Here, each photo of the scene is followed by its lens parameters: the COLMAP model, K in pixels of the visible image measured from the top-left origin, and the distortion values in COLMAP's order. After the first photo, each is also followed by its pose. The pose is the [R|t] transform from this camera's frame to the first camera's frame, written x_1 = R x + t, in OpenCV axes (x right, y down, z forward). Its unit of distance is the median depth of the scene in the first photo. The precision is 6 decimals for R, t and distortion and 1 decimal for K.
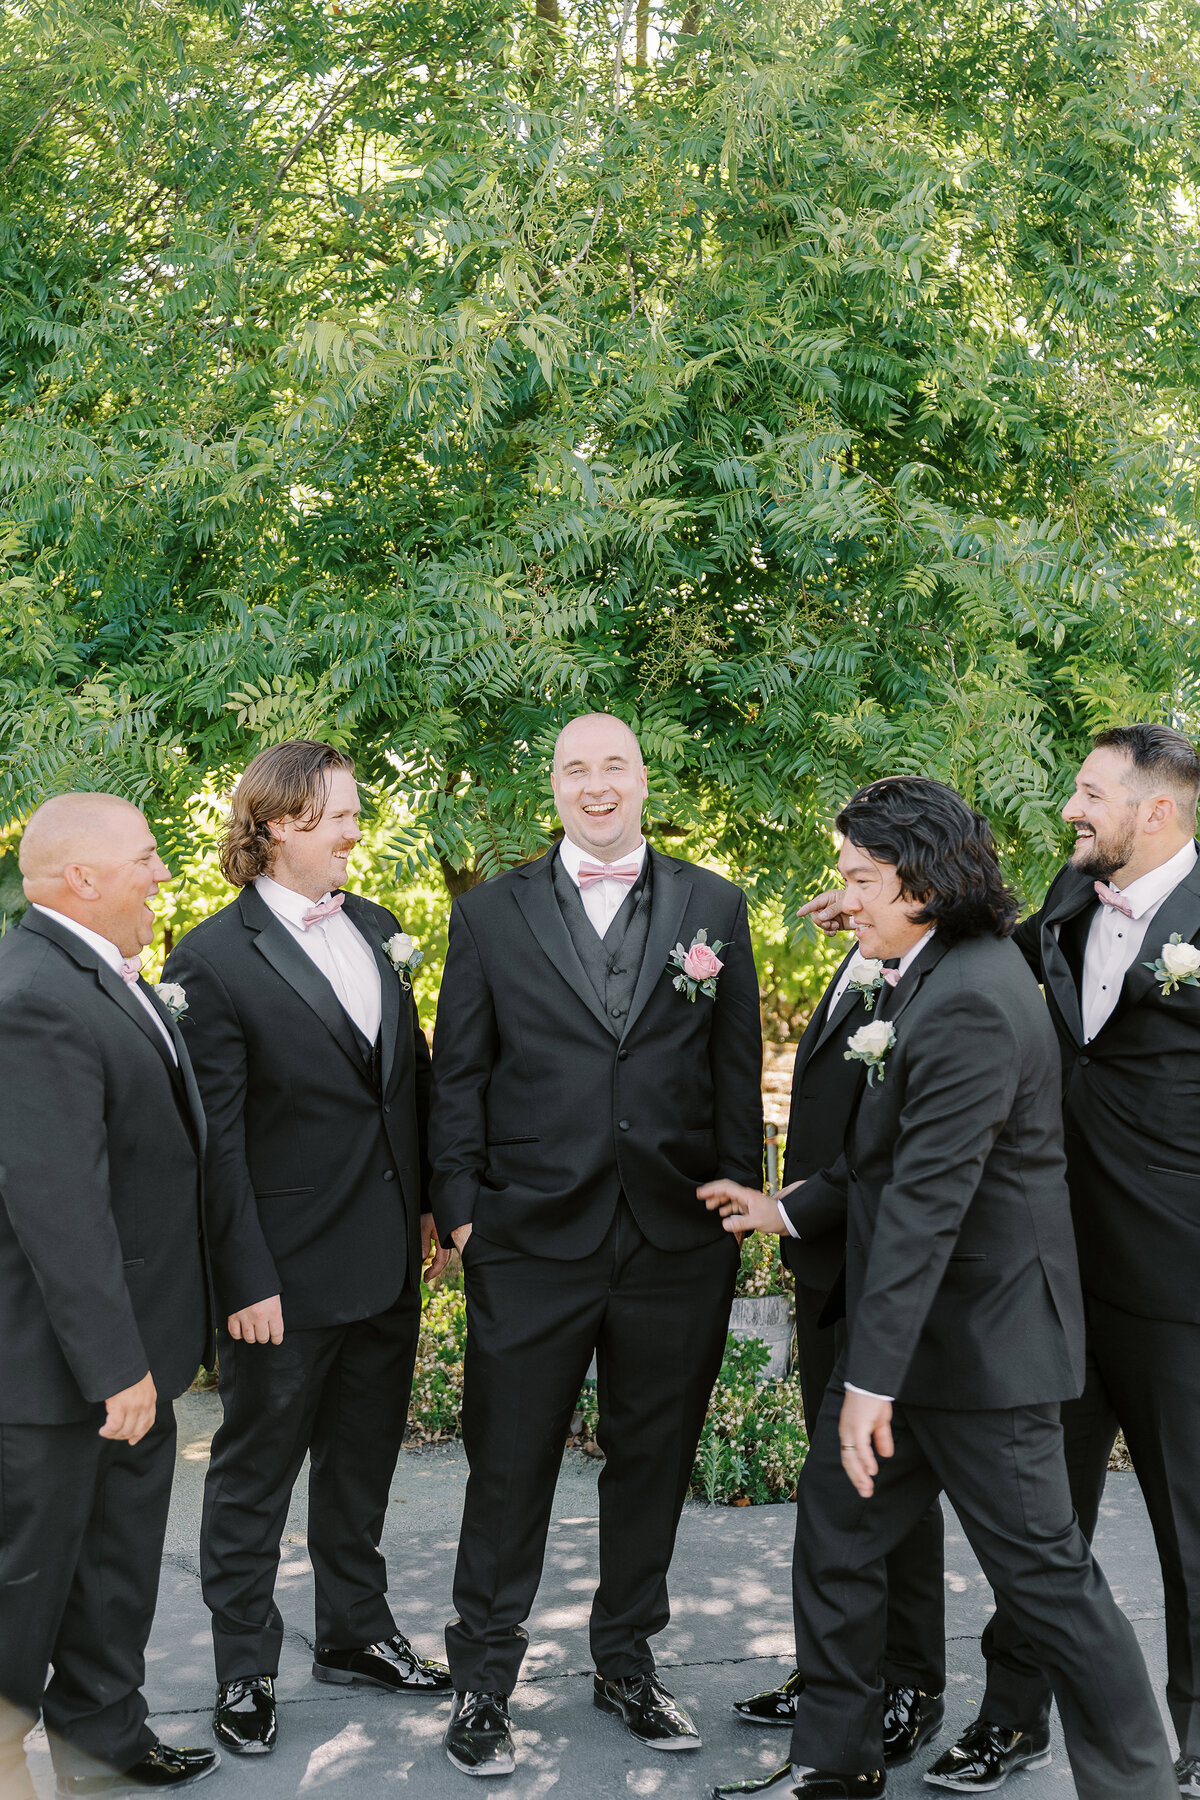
lens RADIAL K [[2256.3, 0, 610.4], [0, 2256.3, 882.1], [0, 0, 1]] dist [0.090988, 0.000000]
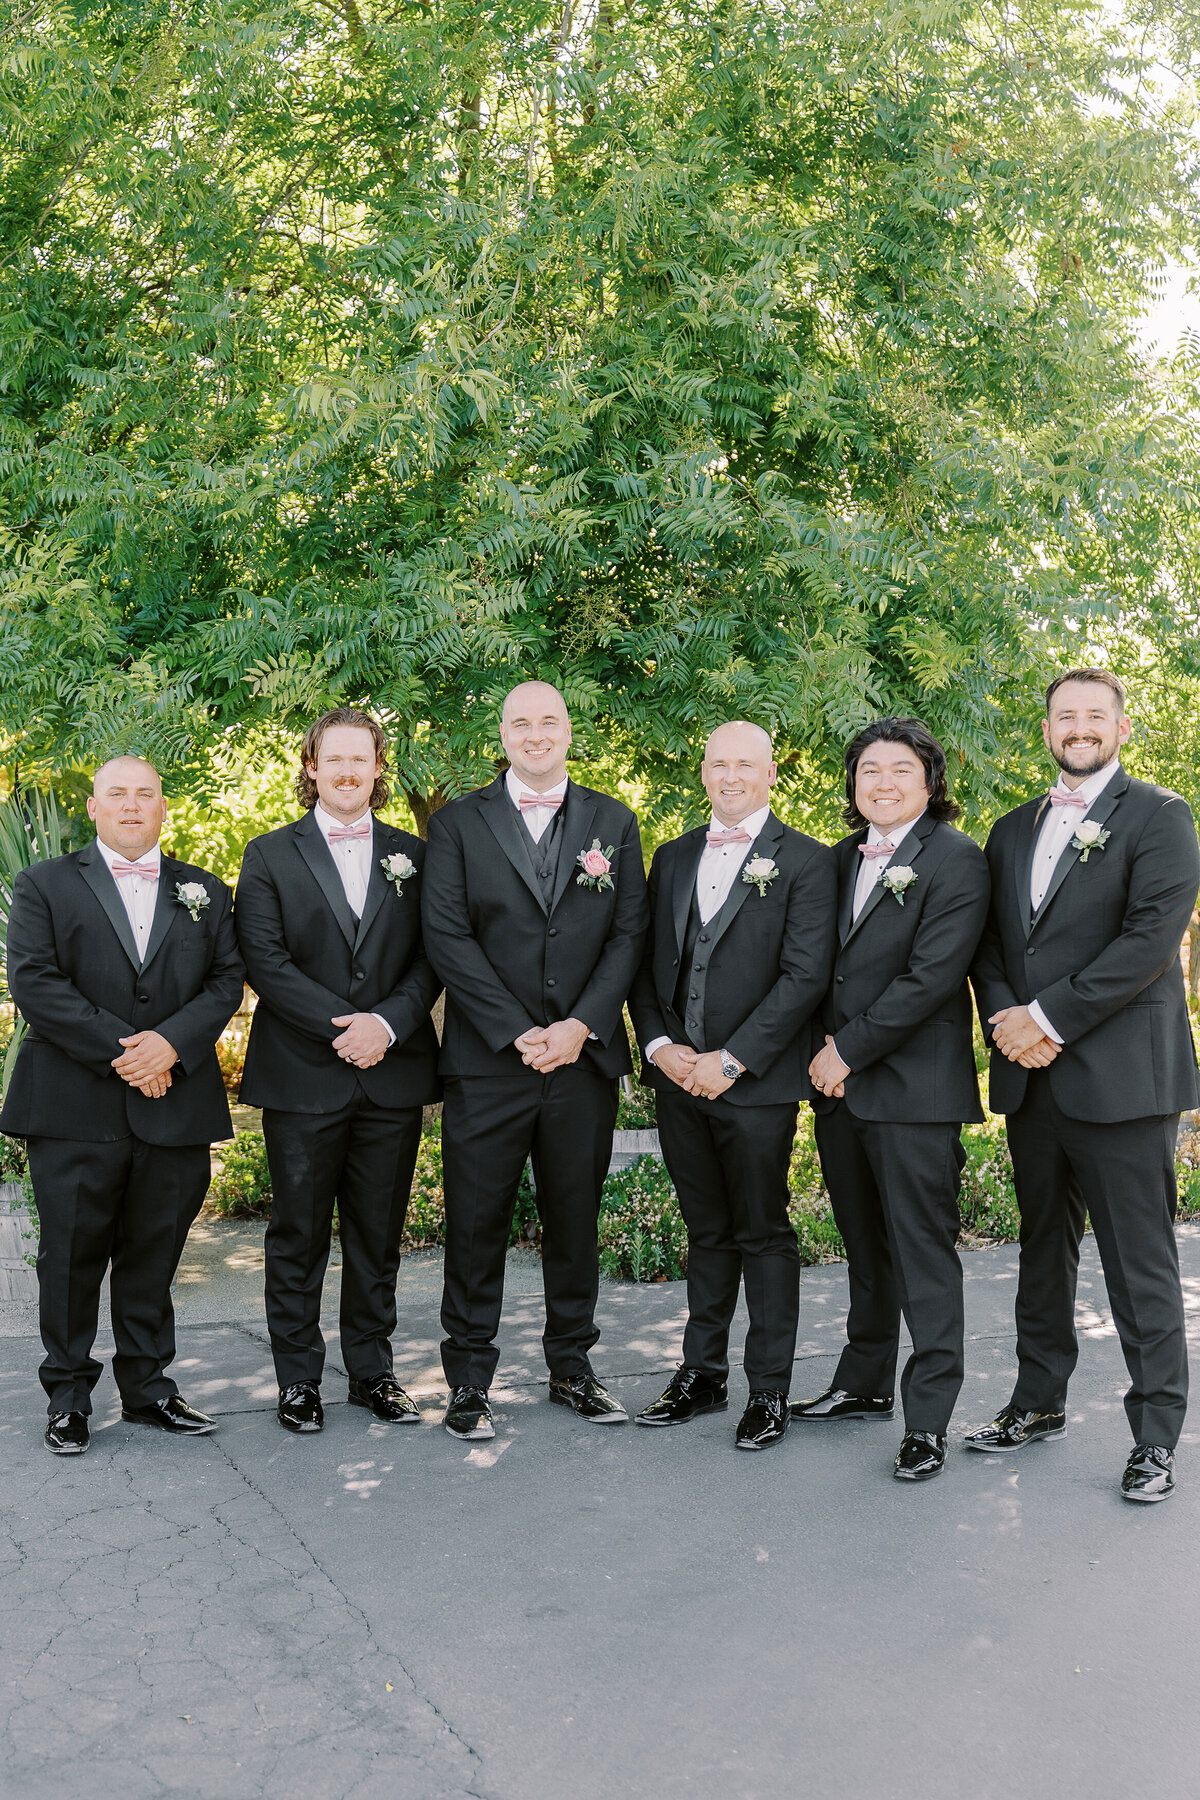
lens RADIAL K [[1984.8, 0, 591.6], [0, 1984.8, 956.6], [0, 0, 1]] dist [0.006681, 0.000000]
pose [[0.999408, -0.029314, 0.018000, 0.004311], [0.027768, 0.996338, 0.080861, -0.004638], [-0.020305, -0.080314, 0.996563, -0.141051]]
